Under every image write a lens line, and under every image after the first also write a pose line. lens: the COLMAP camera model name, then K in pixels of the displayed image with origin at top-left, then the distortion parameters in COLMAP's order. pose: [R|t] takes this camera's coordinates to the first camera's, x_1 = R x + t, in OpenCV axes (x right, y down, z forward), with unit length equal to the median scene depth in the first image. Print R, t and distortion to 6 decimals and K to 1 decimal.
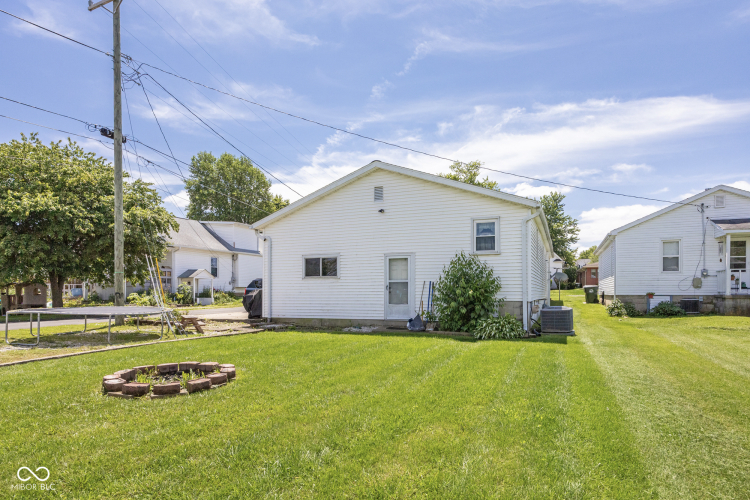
lens RADIAL K [[432.7, 0, 376.1], [0, 432.7, 280.5], [0, 0, 1]] dist [-0.002249, -0.000361]
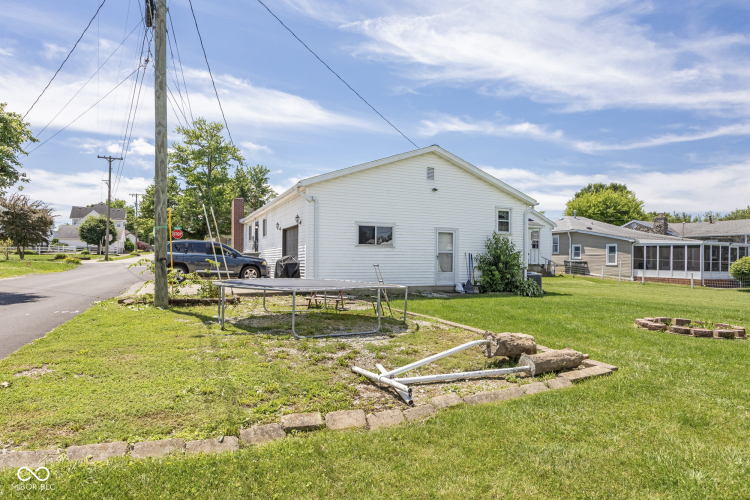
lens RADIAL K [[437.3, 0, 375.0], [0, 437.3, 250.0], [0, 0, 1]] dist [-0.000152, 0.000047]
pose [[0.676067, 0.026352, 0.736369, -0.970604], [-0.032560, 0.999453, -0.005873, 0.009441], [-0.736120, -0.020005, 0.676555, 0.349028]]
